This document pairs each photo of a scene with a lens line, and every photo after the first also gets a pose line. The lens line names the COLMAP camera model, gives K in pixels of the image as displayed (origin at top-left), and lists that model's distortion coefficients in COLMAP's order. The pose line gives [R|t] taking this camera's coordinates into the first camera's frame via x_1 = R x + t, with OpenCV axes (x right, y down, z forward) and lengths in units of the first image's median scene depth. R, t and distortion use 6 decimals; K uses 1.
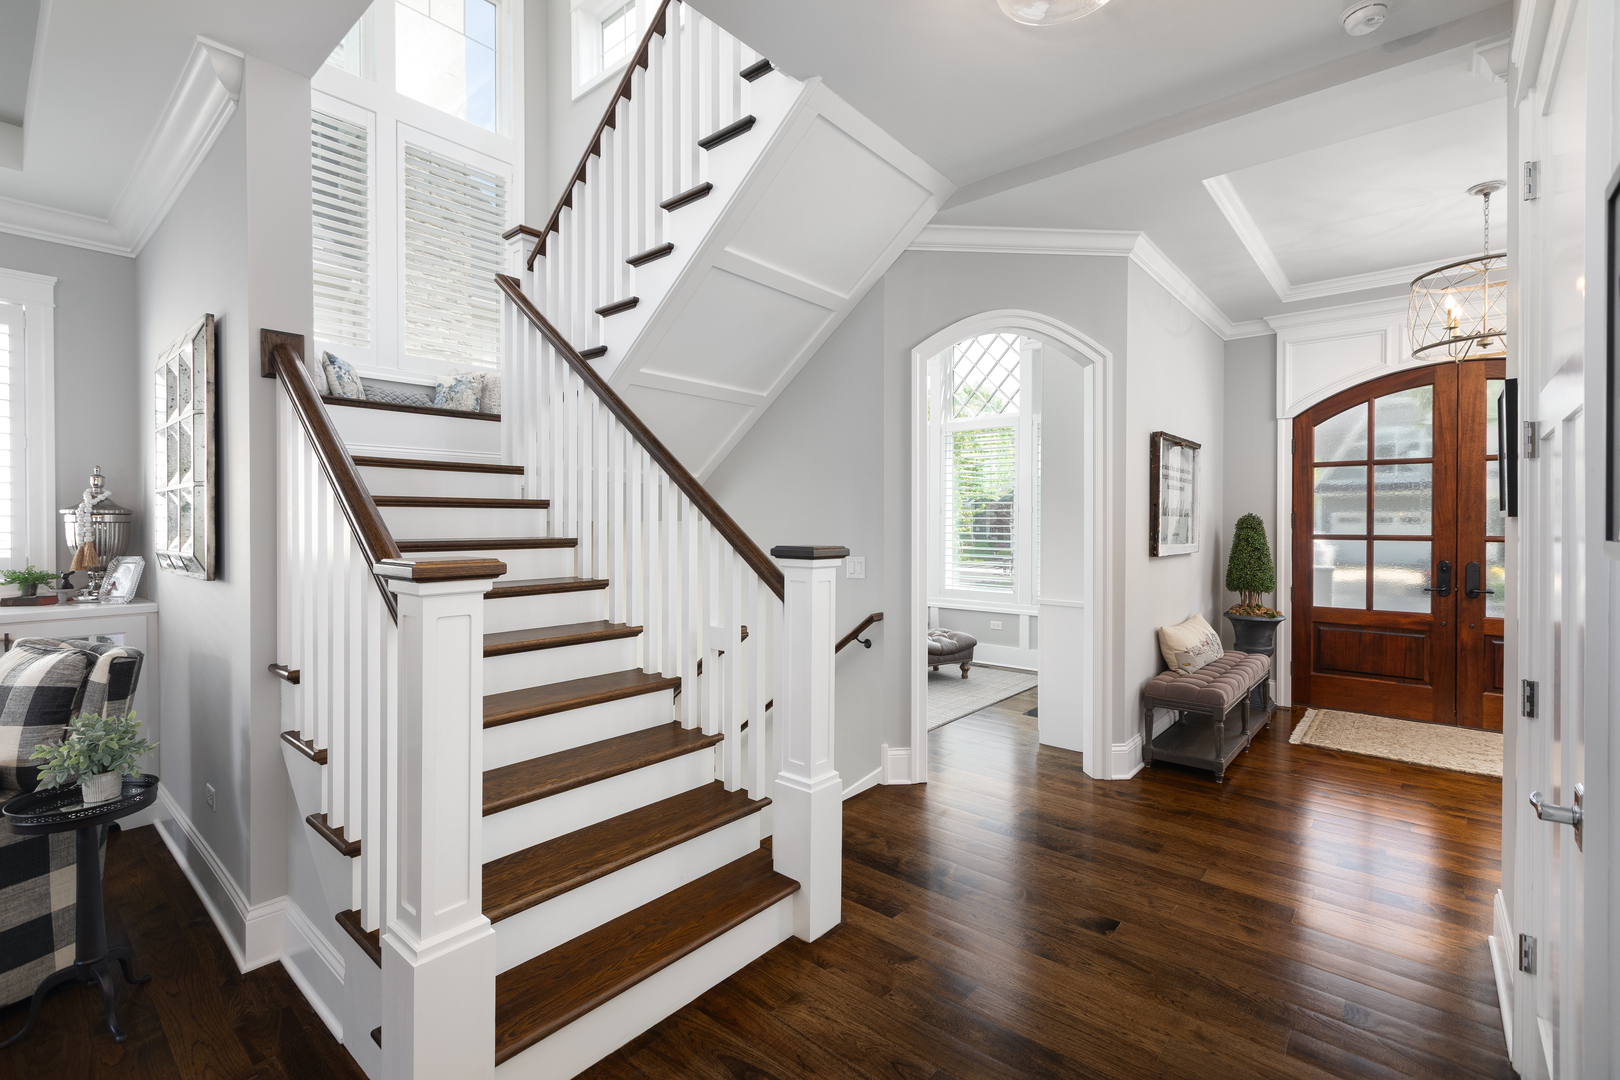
lens RADIAL K [[737.8, 0, 803.0], [0, 737.8, 519.2], [0, 0, 1]] dist [-0.000449, 0.000085]
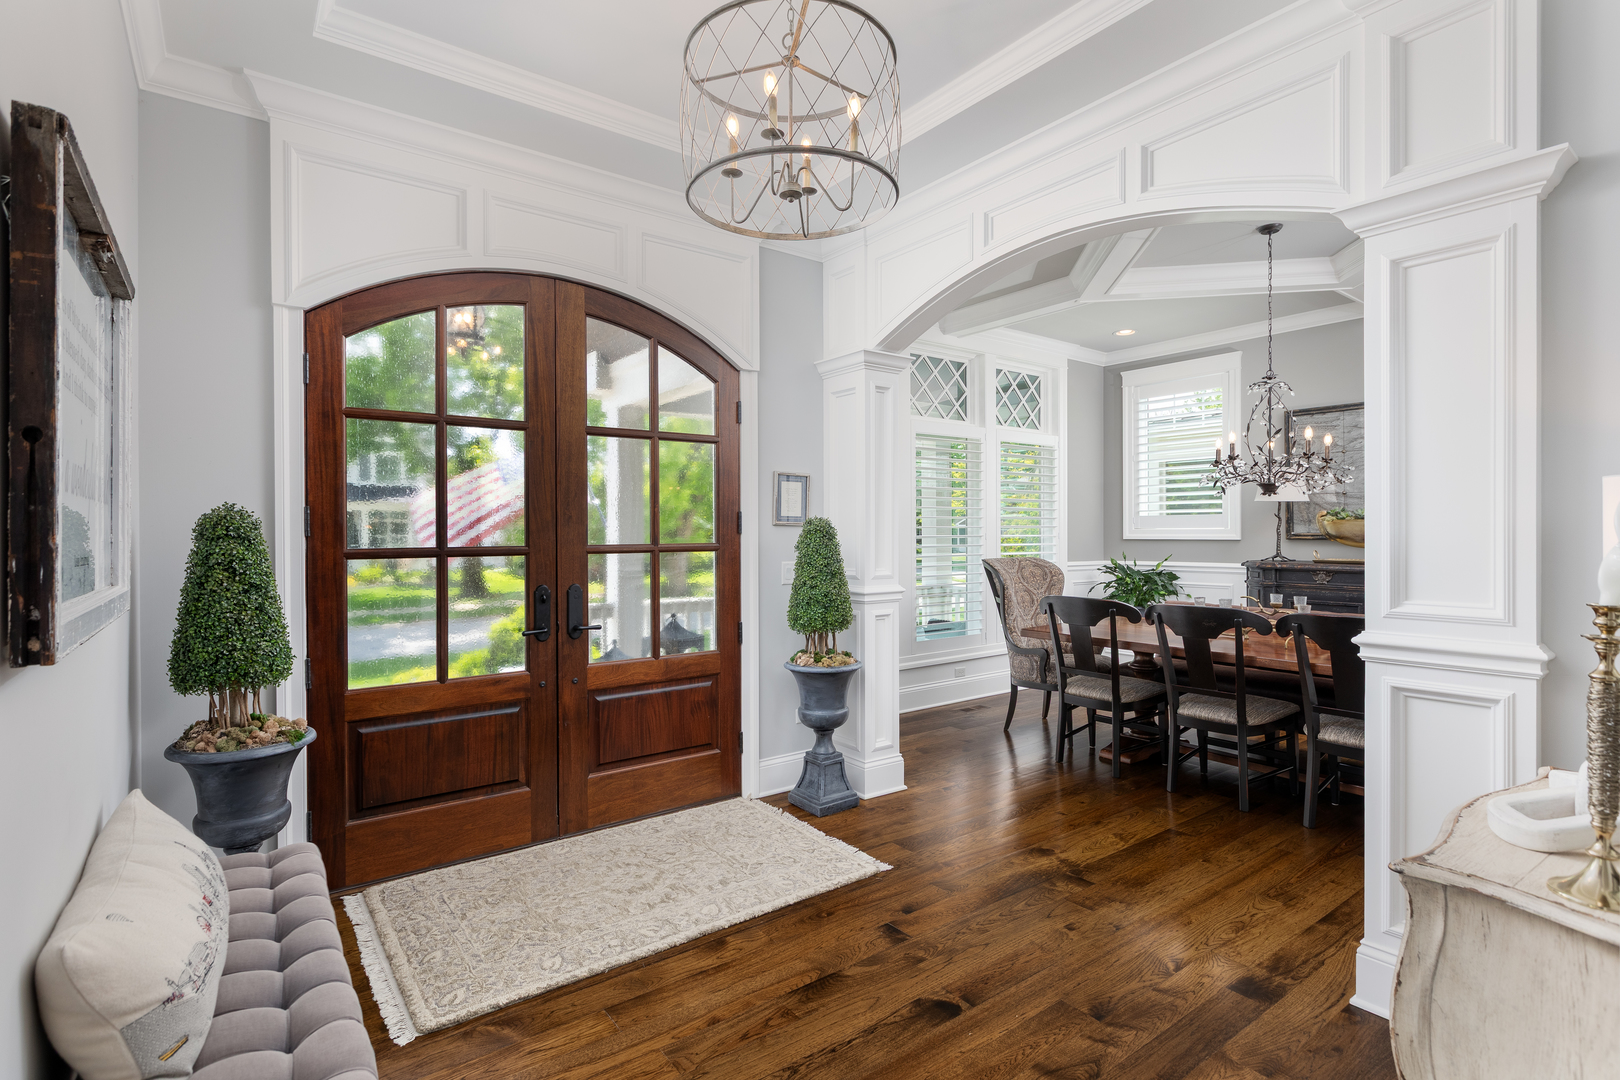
lens RADIAL K [[789.2, 0, 810.0], [0, 789.2, 540.0], [0, 0, 1]] dist [0.001972, -0.000117]
pose [[0.226330, -0.014434, 0.973944, 0.259073], [0.001313, 0.999894, 0.014513, 0.007320], [-0.974050, -0.002006, 0.226325, 0.622573]]
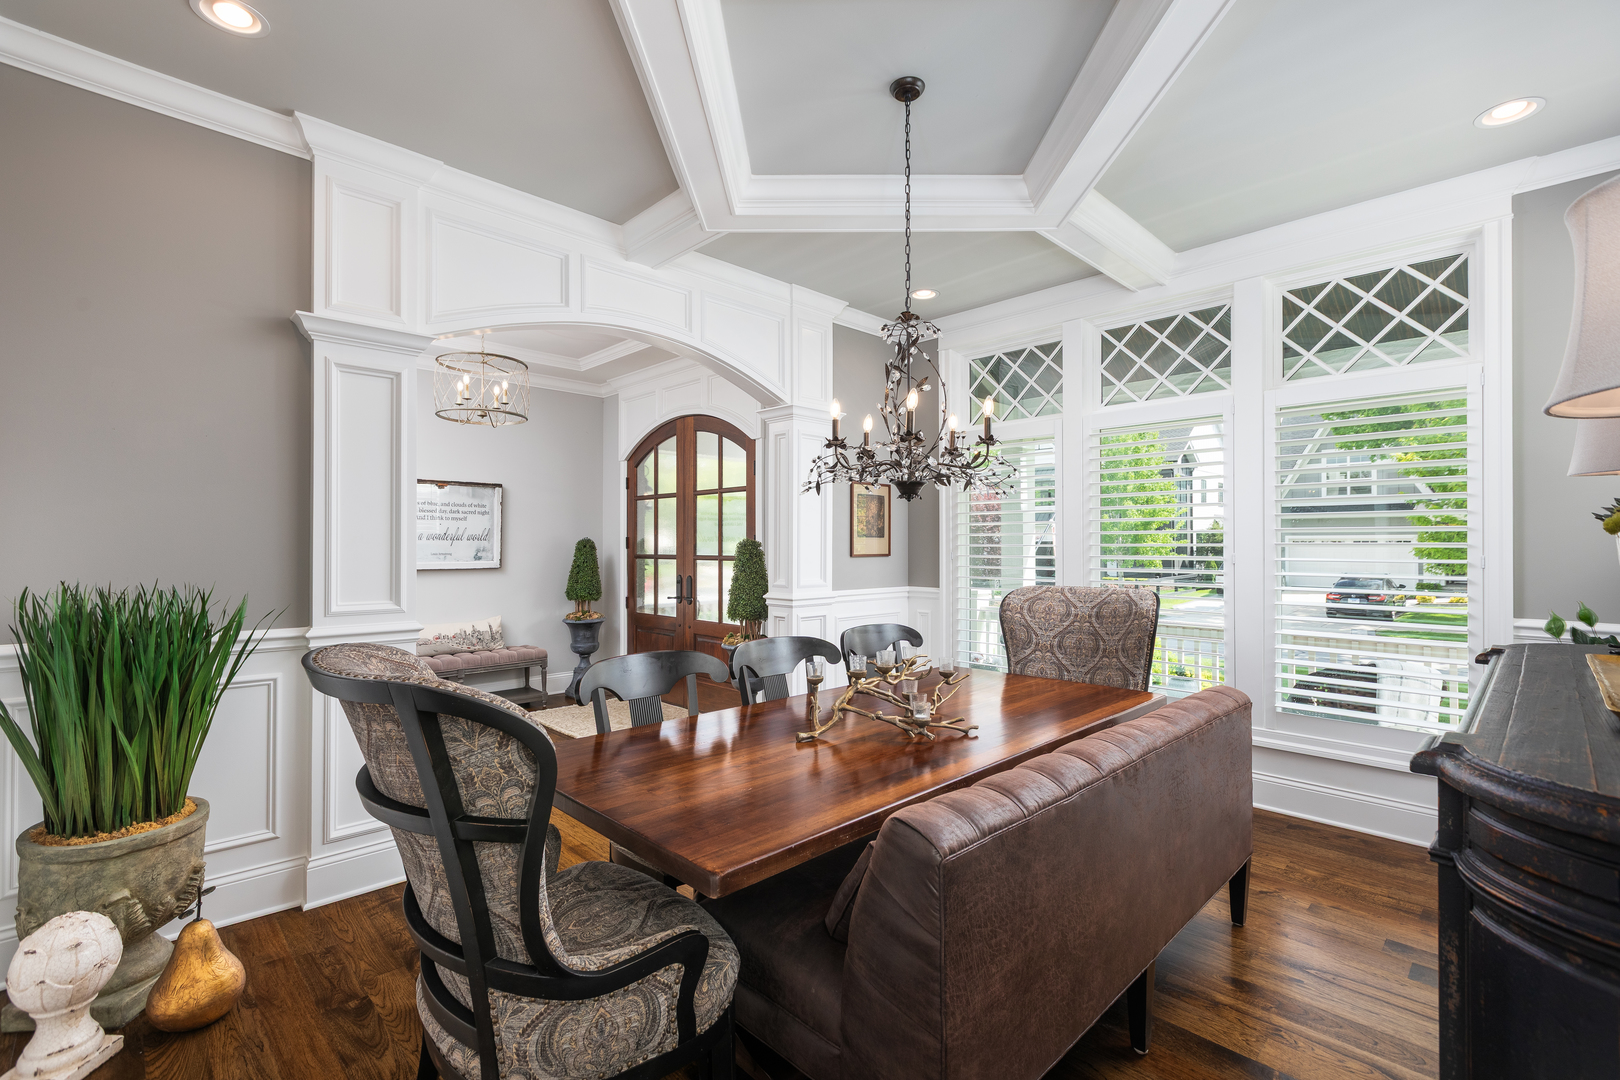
lens RADIAL K [[719.0, 0, 810.8], [0, 719.0, 542.8], [0, 0, 1]] dist [0.002733, -0.000308]
pose [[0.995614, -0.001884, -0.093534, 1.216569], [0.001637, 0.999995, -0.002715, 0.005556], [0.093539, 0.002550, 0.995612, -0.200414]]
